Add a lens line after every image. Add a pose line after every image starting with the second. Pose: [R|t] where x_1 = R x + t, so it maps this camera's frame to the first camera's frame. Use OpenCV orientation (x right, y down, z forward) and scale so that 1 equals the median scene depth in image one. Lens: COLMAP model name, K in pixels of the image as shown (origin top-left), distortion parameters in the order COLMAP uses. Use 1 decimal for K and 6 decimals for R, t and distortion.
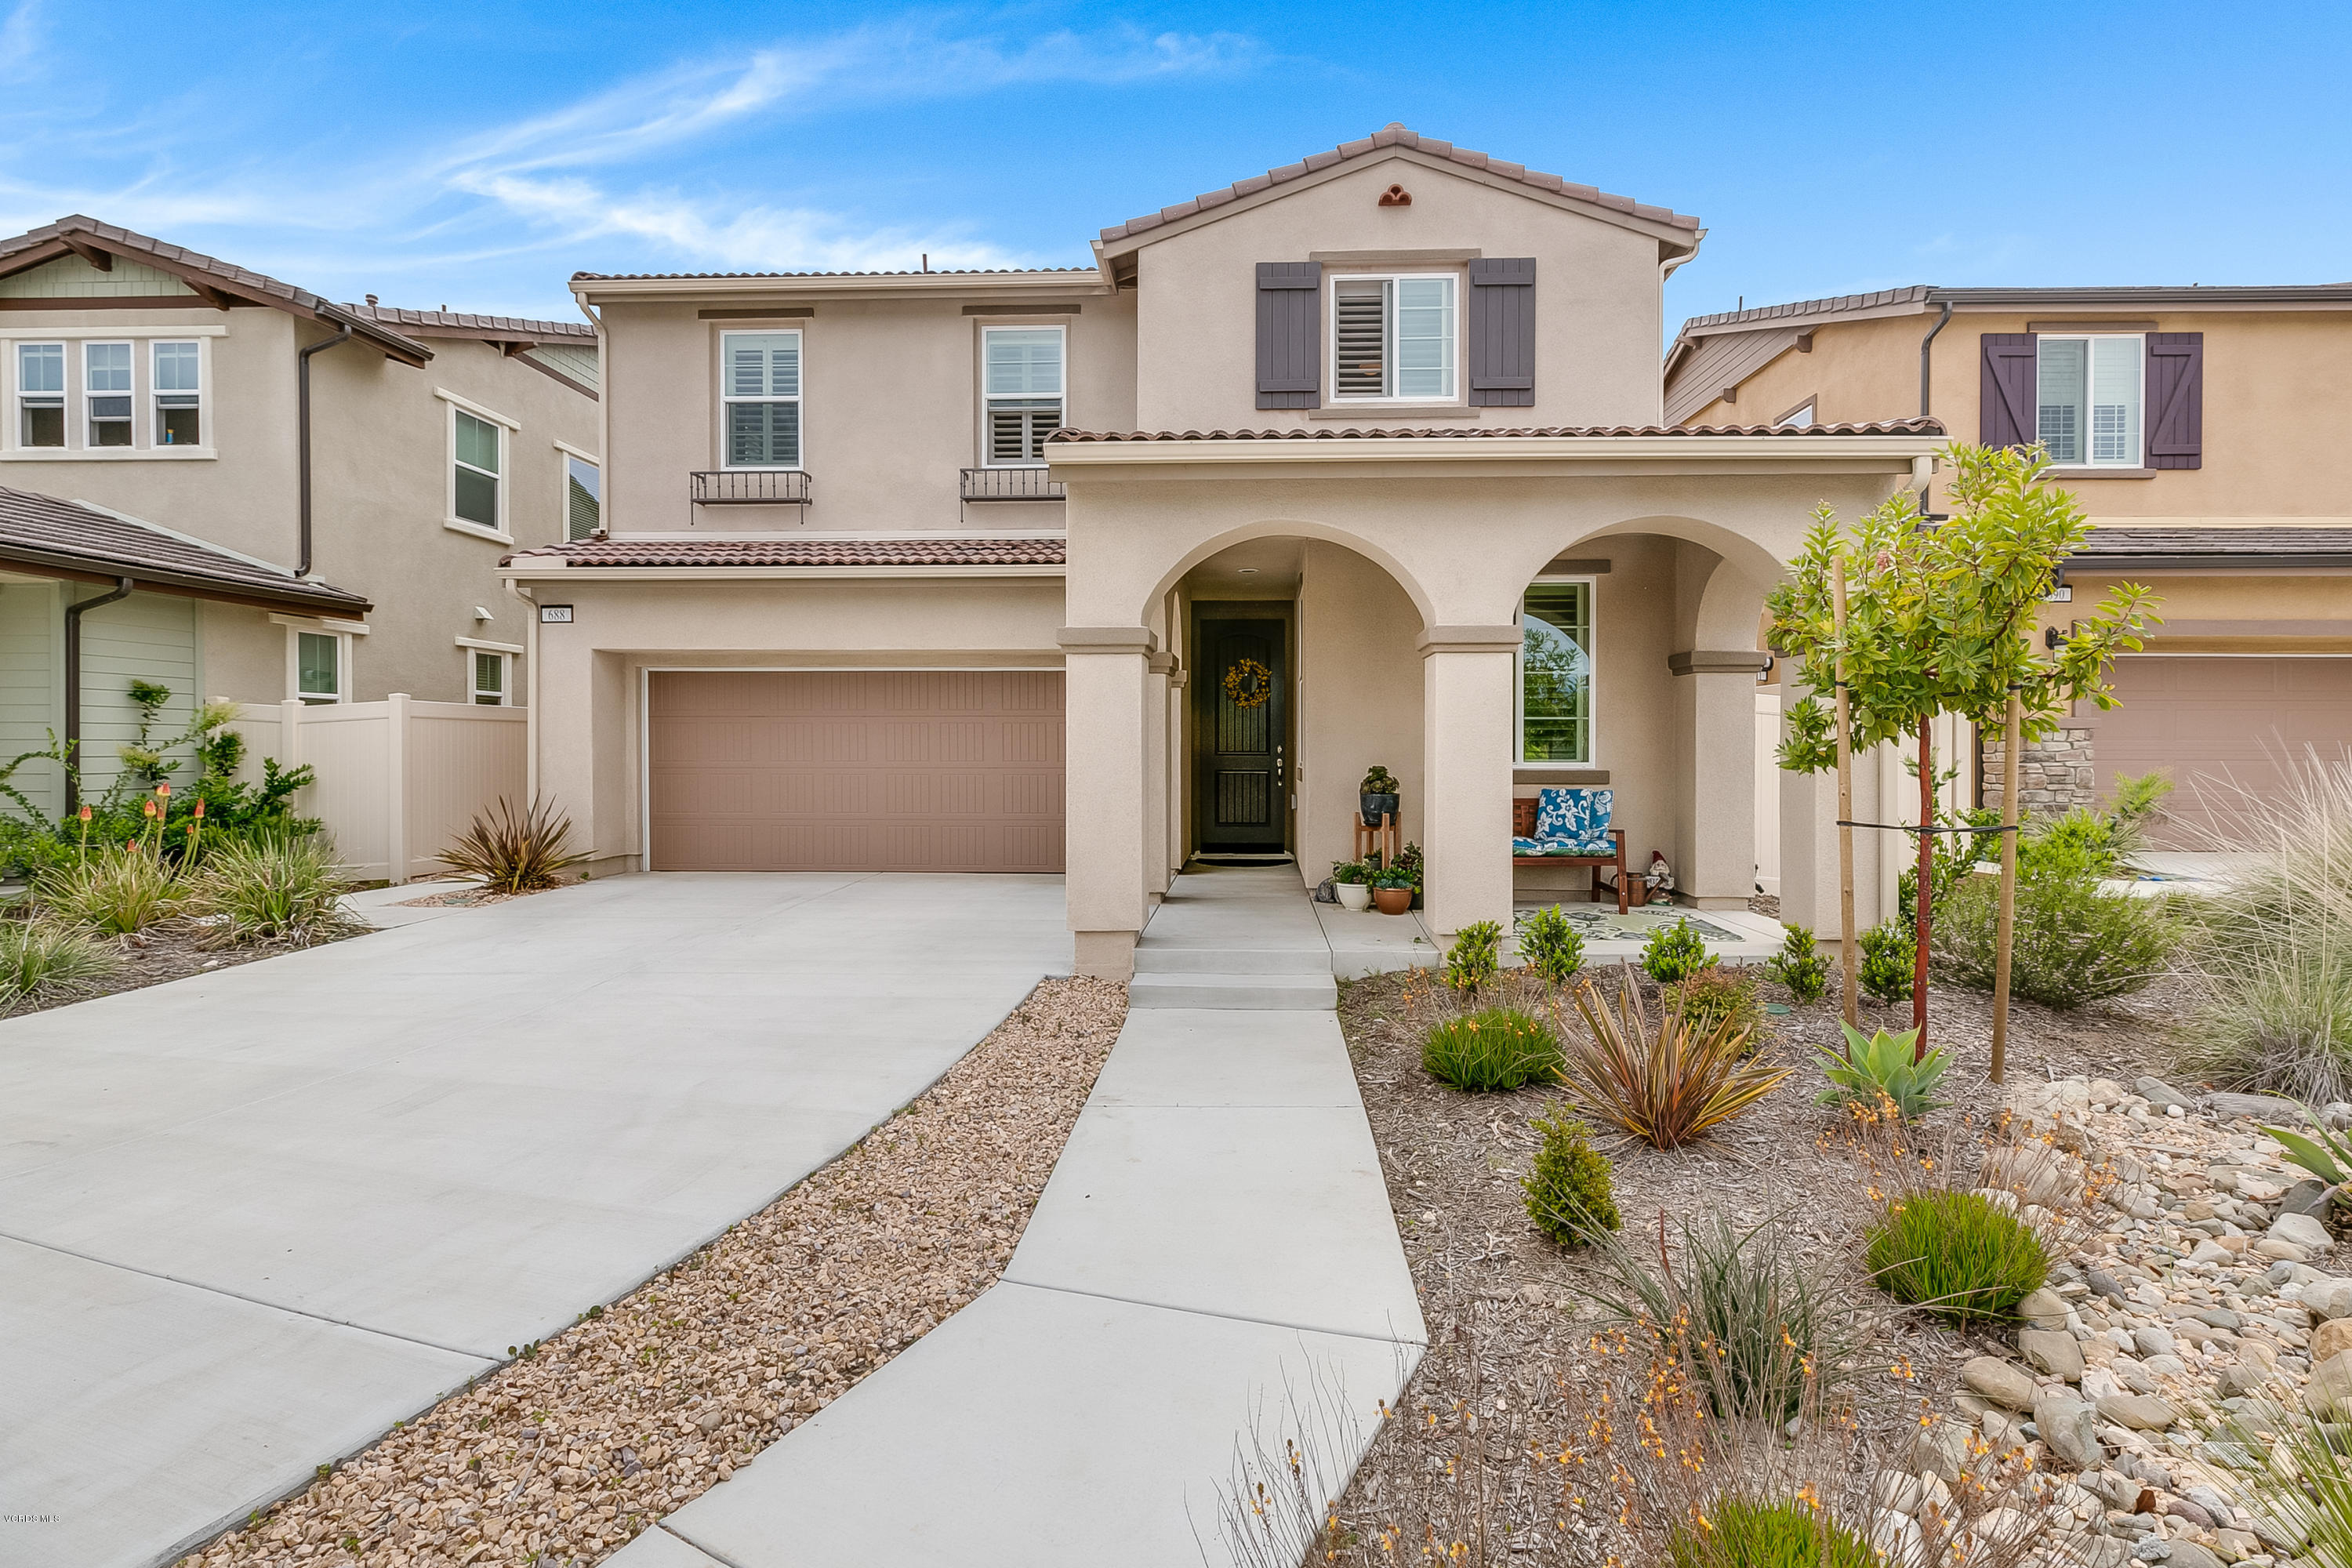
lens RADIAL K [[1109.2, 0, 1169.5], [0, 1109.2, 769.4], [0, 0, 1]] dist [-0.001707, -0.000097]
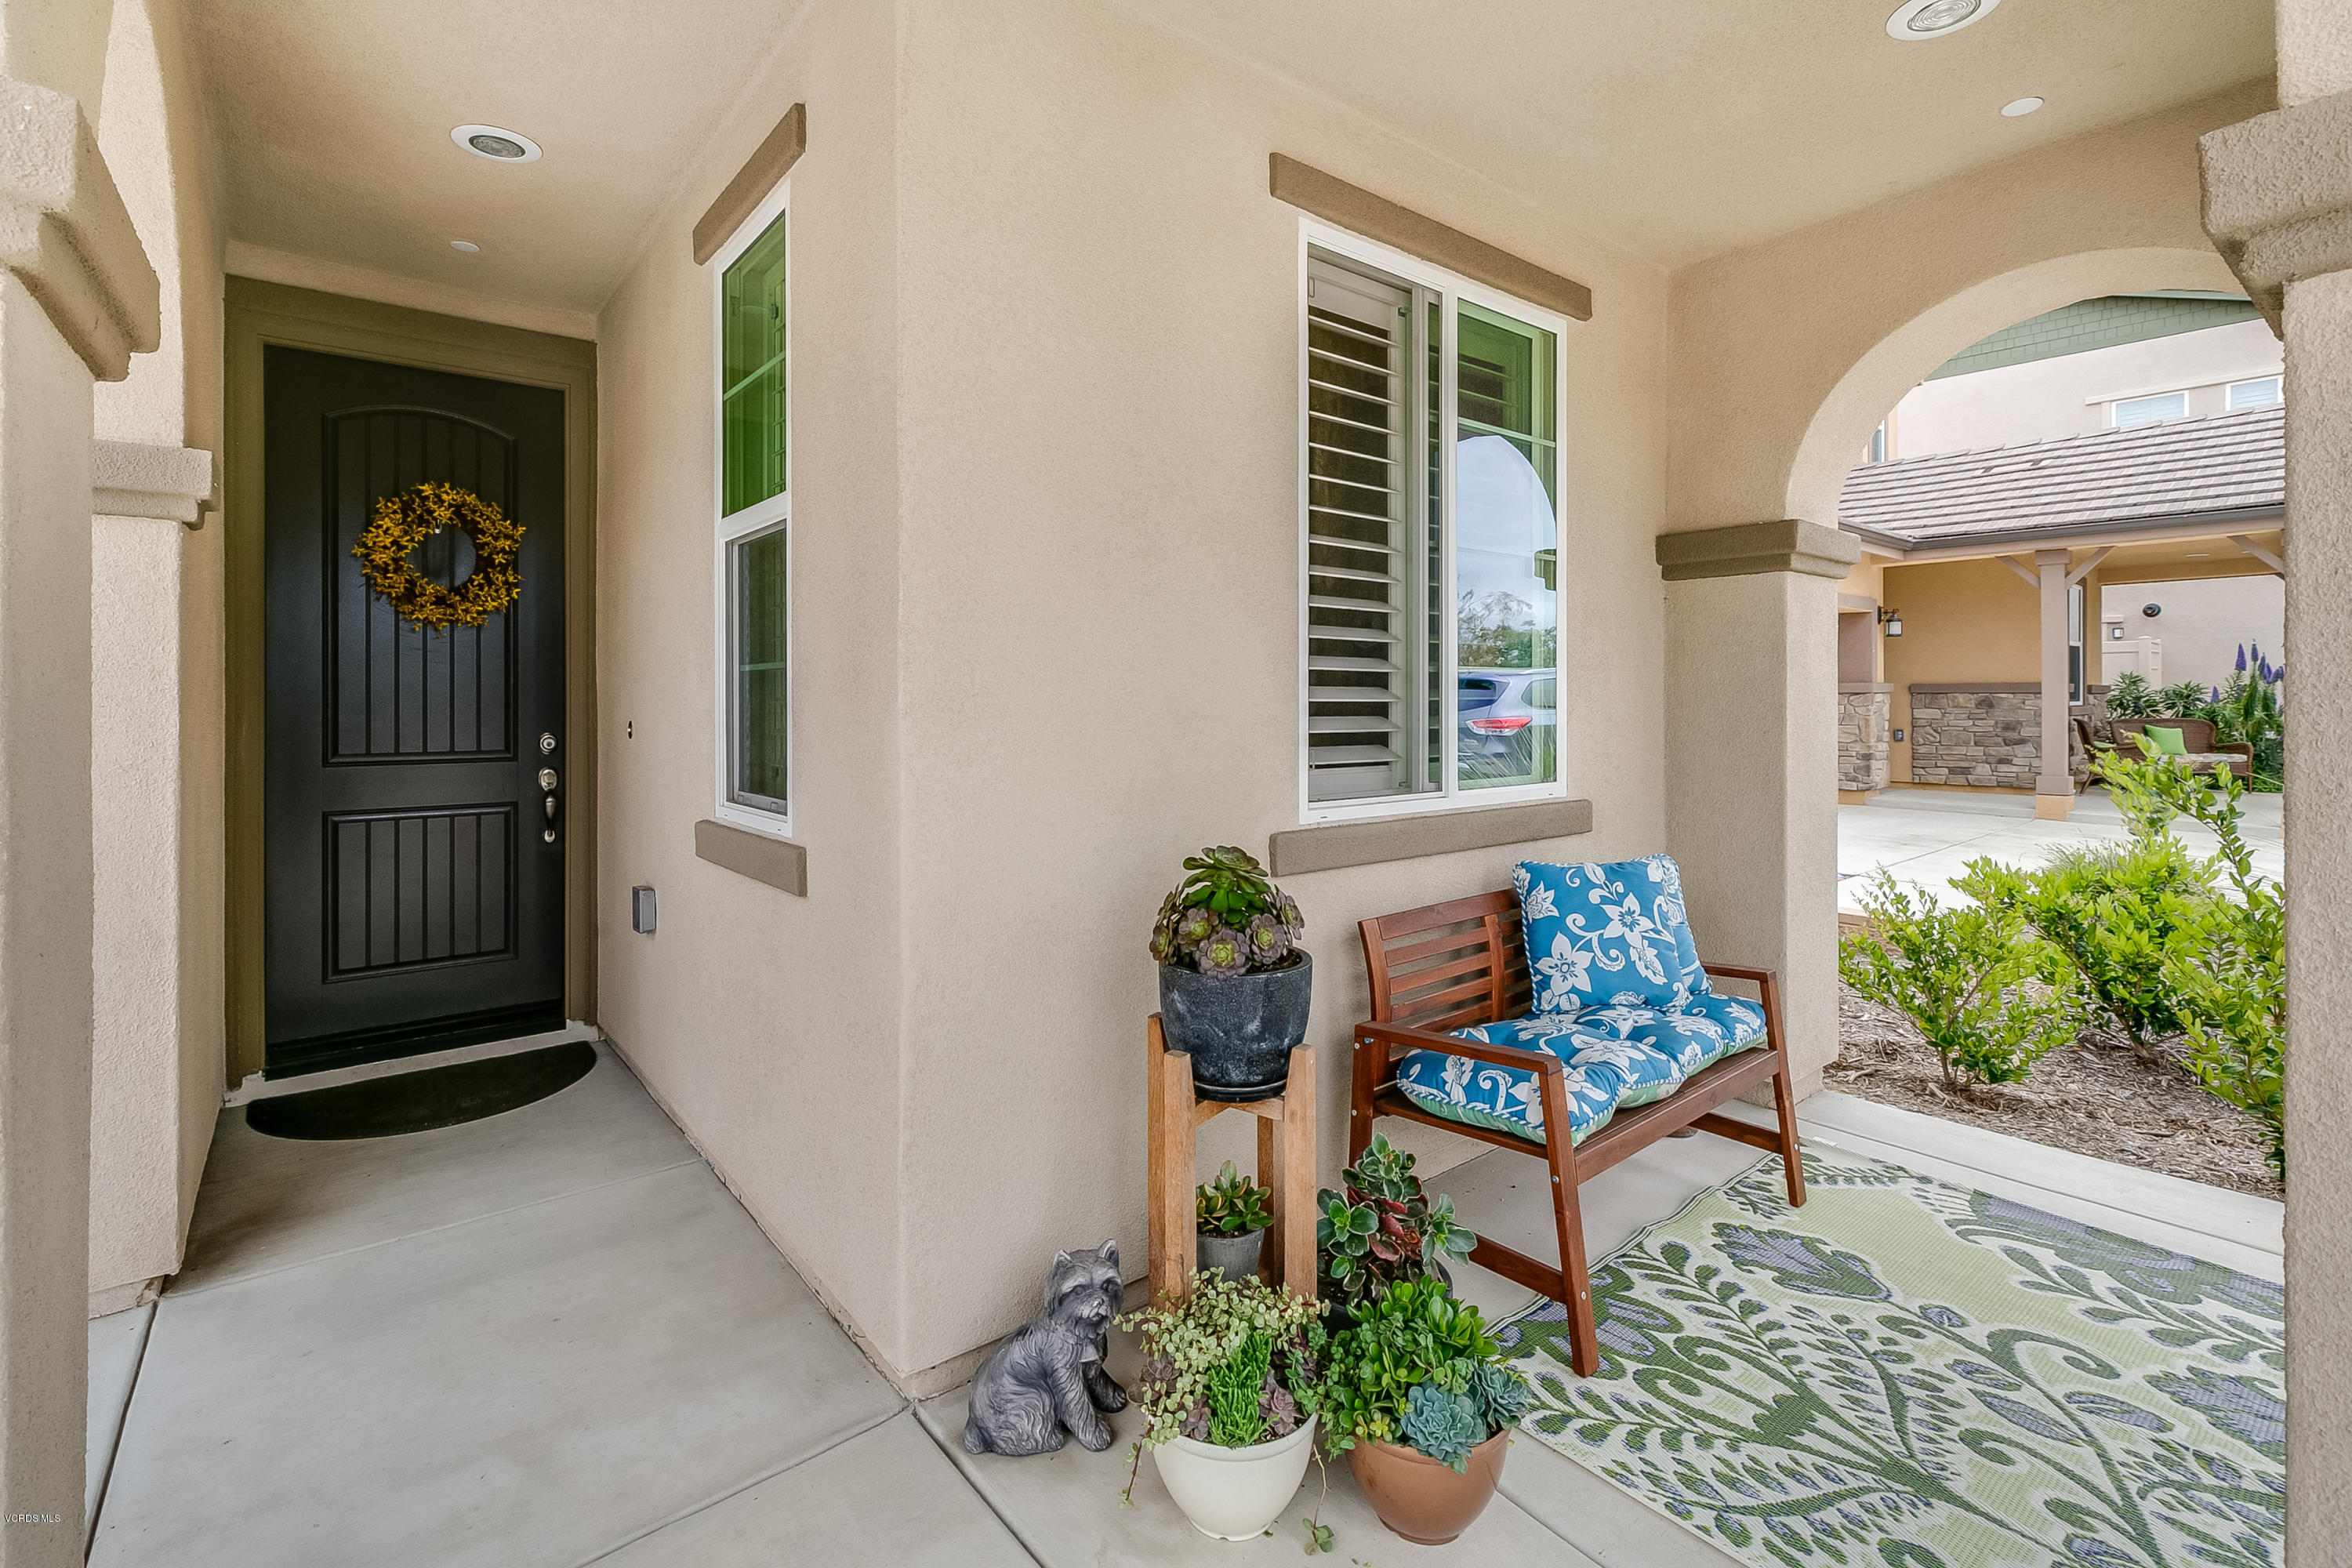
lens RADIAL K [[1071.5, 0, 1186.6], [0, 1071.5, 698.3], [0, 0, 1]] dist [0.001738, 0.000246]
pose [[0.728089, -0.005919, 0.685457, 0.010351], [0.016941, 0.999813, -0.009362, -0.028006], [-0.685273, 0.018429, 0.728053, 0.640174]]
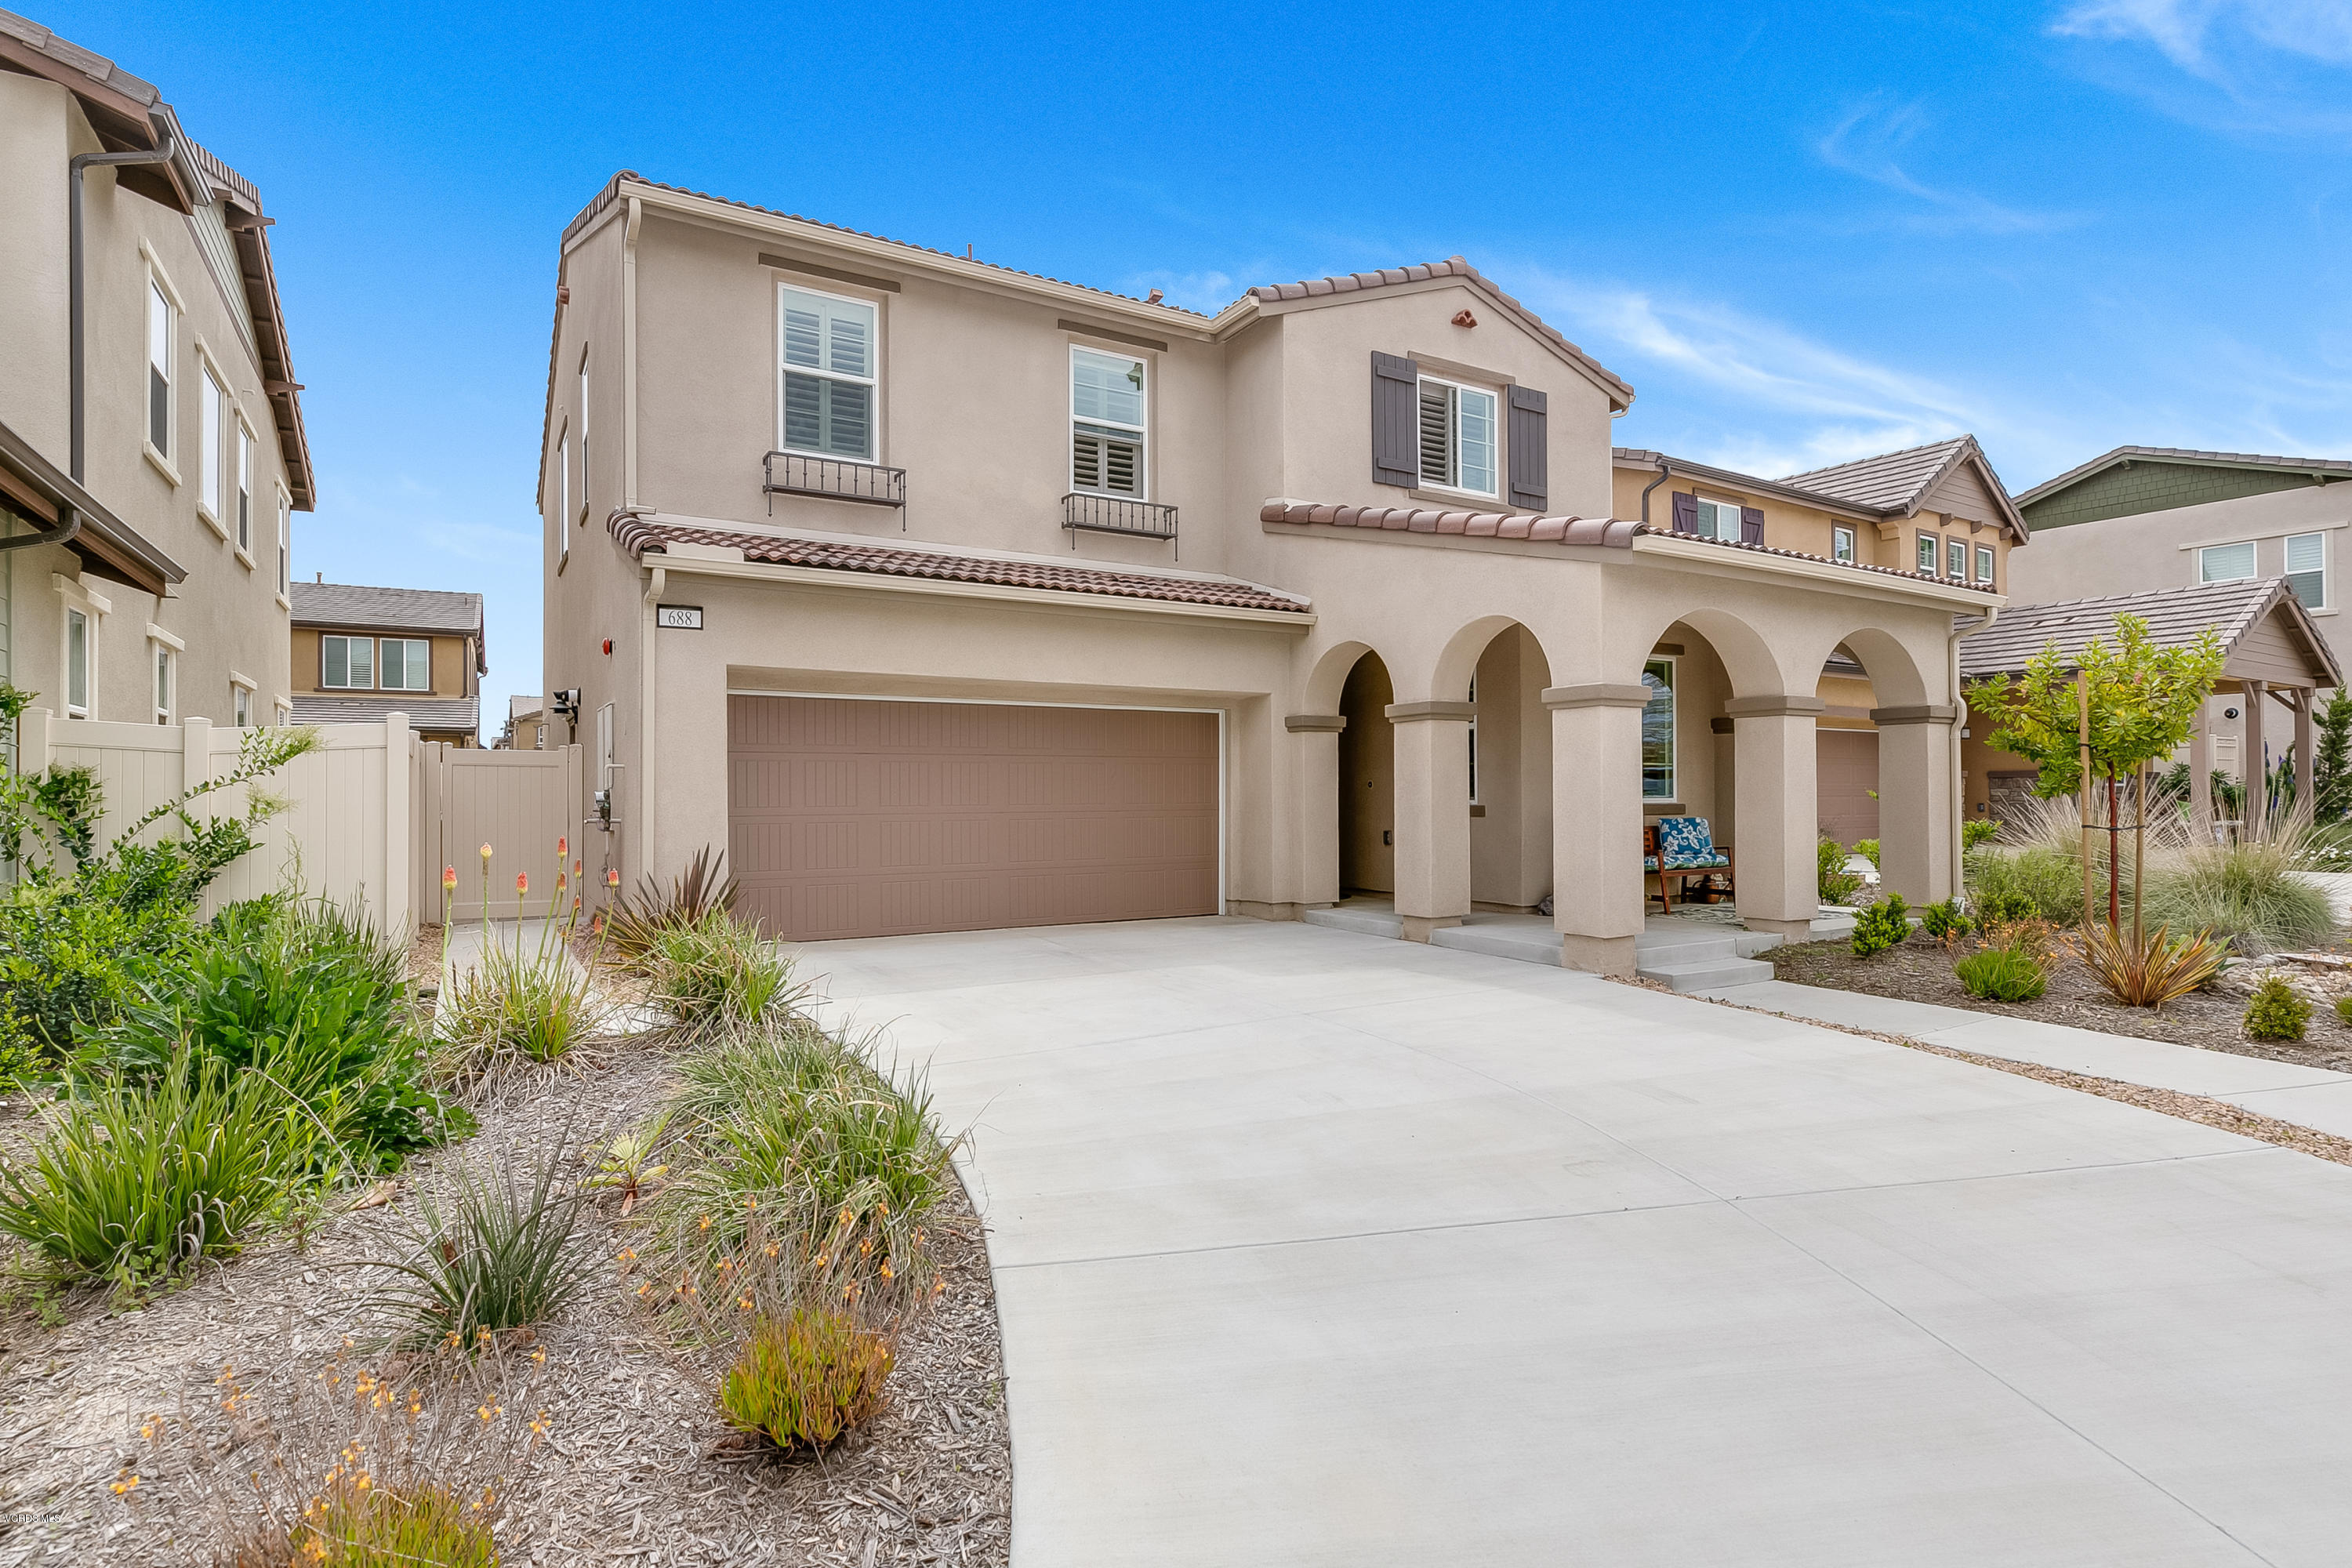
lens RADIAL K [[1212.7, 0, 1138.1], [0, 1212.7, 799.2], [0, 0, 1]] dist [-0.004509, -0.000159]
pose [[0.829574, -0.007975, 0.558340, -0.756629], [0.015350, 0.999846, -0.008525, -0.001591], [-0.558186, 0.015643, 0.829568, 0.126359]]
